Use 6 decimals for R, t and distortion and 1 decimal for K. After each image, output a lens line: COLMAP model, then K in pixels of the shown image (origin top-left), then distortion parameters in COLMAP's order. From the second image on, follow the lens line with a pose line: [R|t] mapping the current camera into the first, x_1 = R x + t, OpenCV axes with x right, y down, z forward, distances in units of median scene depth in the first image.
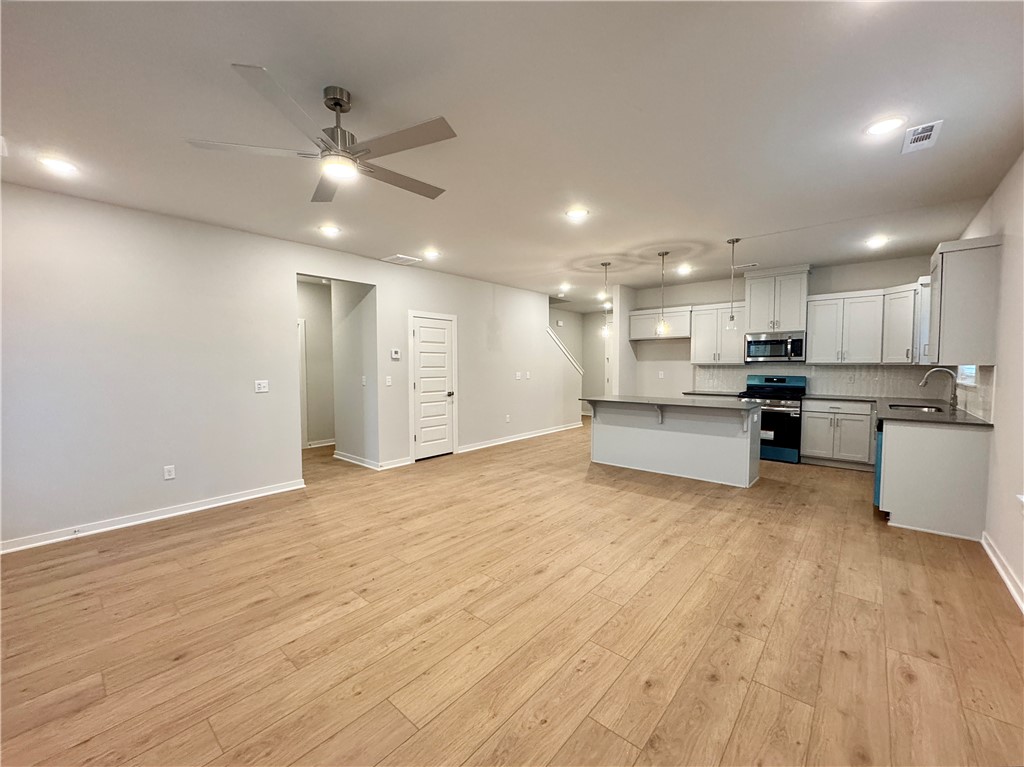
lens RADIAL K [[412.1, 0, 512.0], [0, 412.1, 383.5], [0, 0, 1]] dist [-0.001382, -0.000121]
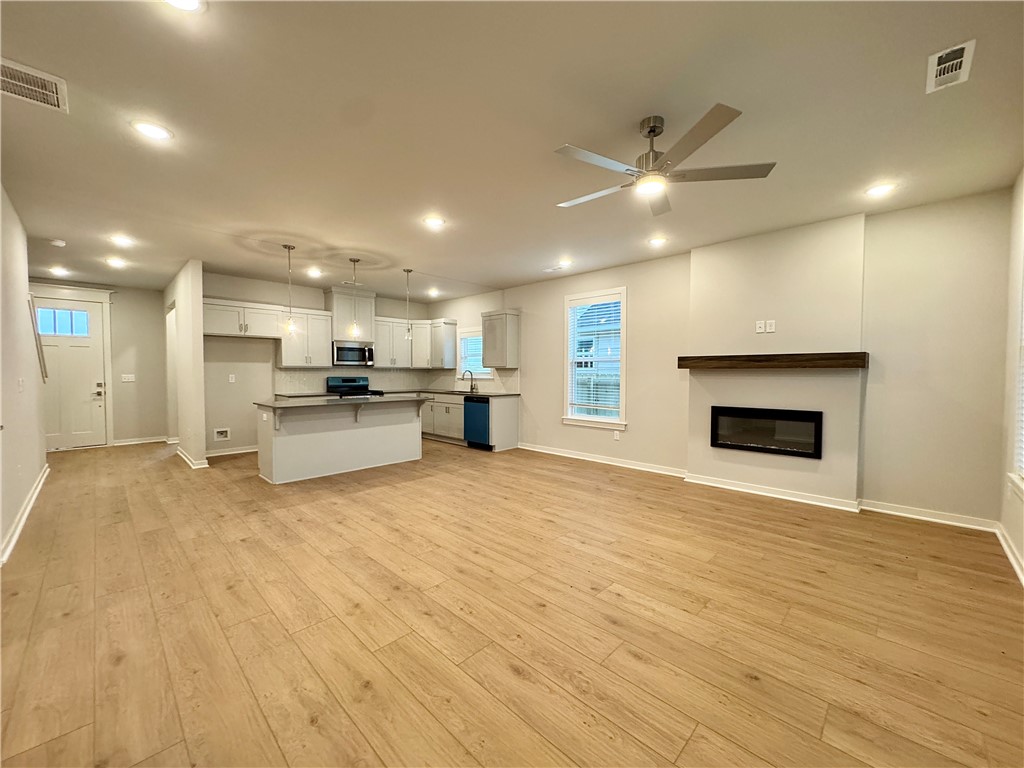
lens RADIAL K [[408.1, 0, 511.3], [0, 408.1, 385.1], [0, 0, 1]] dist [-0.002602, 0.000124]
pose [[0.058305, -0.028692, 0.997886, -0.764517], [0.044007, 0.998689, 0.026144, -0.007464], [-0.997328, 0.042389, 0.059492, 0.647491]]
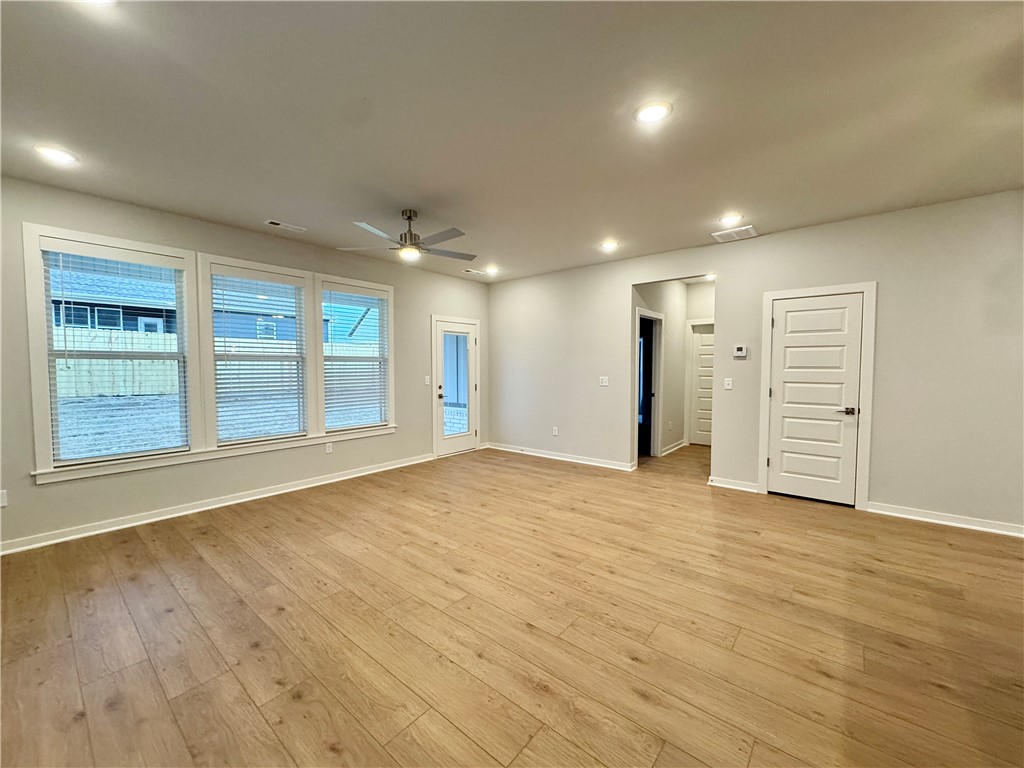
lens RADIAL K [[408.1, 0, 511.3], [0, 408.1, 385.1], [0, 0, 1]] dist [-0.002602, 0.000124]
pose [[0.020134, 0.049615, -0.998565, 0.654616], [-0.044312, 0.997831, 0.048685, -0.030526], [0.998815, 0.043268, 0.022289, 0.682303]]
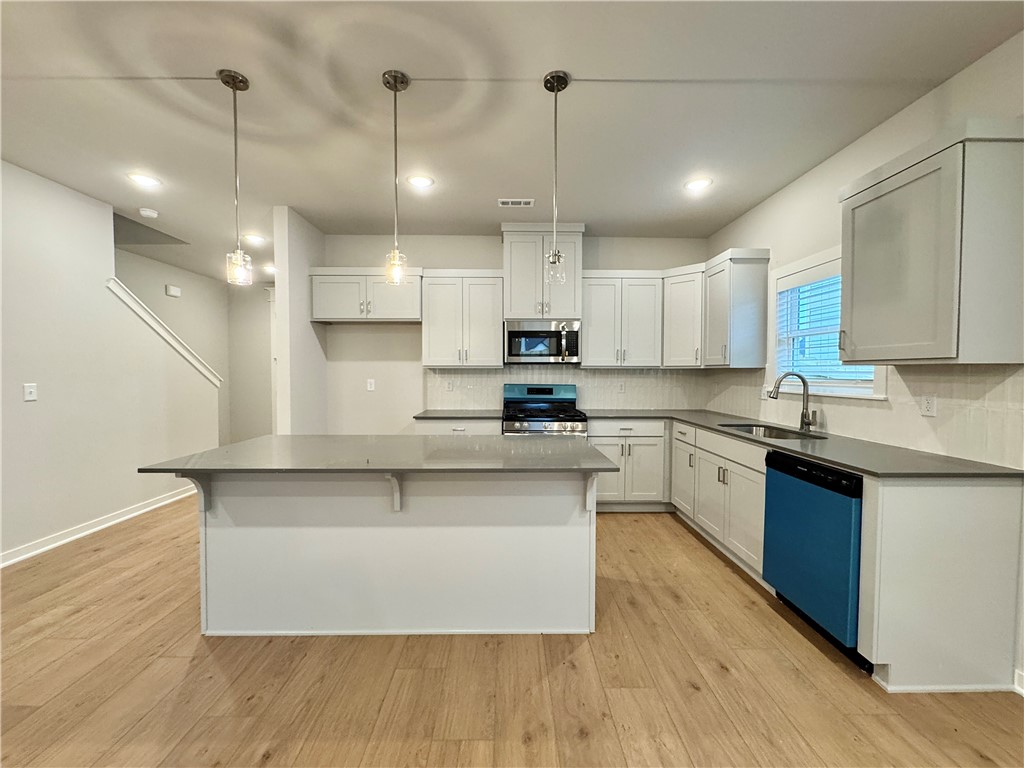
lens RADIAL K [[408.1, 0, 511.3], [0, 408.1, 385.1], [0, 0, 1]] dist [-0.002602, 0.000124]
pose [[0.747248, -0.016125, 0.664350, 0.217762], [0.026011, 0.999649, -0.004993, -0.022001], [-0.664036, 0.021011, 0.747405, 0.749982]]
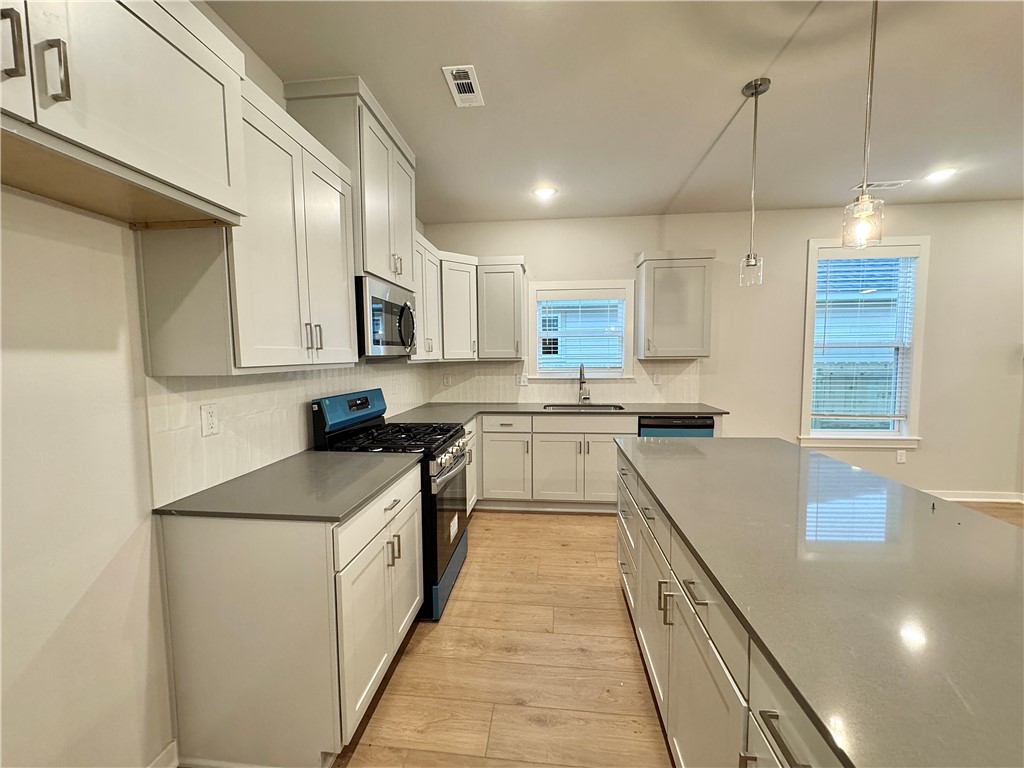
lens RADIAL K [[408.1, 0, 511.3], [0, 408.1, 385.1], [0, 0, 1]] dist [-0.002602, 0.000124]
pose [[-0.574300, -0.050038, 0.817114, 0.325212], [0.050695, 0.994041, 0.096503, -0.081268], [-0.817074, 0.096846, -0.568341, 1.580549]]
